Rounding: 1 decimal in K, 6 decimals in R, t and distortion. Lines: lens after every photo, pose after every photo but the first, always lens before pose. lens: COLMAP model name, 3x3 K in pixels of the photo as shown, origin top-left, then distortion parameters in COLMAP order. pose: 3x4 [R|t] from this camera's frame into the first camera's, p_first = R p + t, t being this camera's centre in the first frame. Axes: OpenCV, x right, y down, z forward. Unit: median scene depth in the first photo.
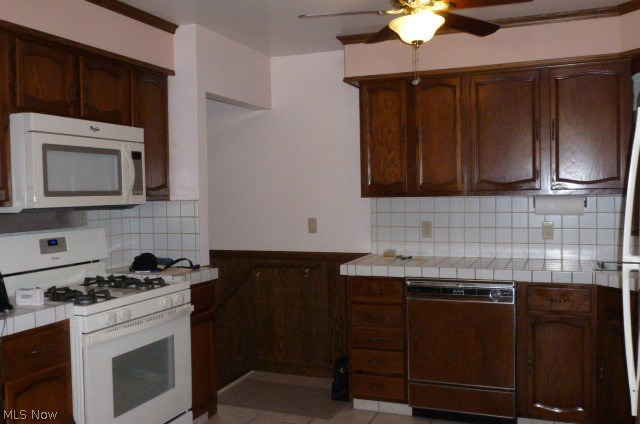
lens RADIAL K [[606.7, 0, 320.6], [0, 606.7, 213.1], [0, 0, 1]] dist [0.000482, 0.000000]
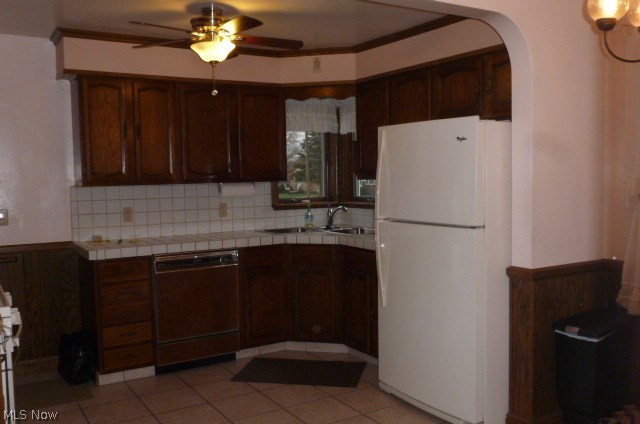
lens RADIAL K [[606.7, 0, 317.9], [0, 606.7, 210.4], [0, 0, 1]] dist [0.000482, 0.000000]
pose [[0.603728, -0.042102, 0.796078, -0.551543], [0.034691, 0.999046, 0.026527, 0.001568], [-0.796435, 0.011602, 0.604613, 0.050289]]
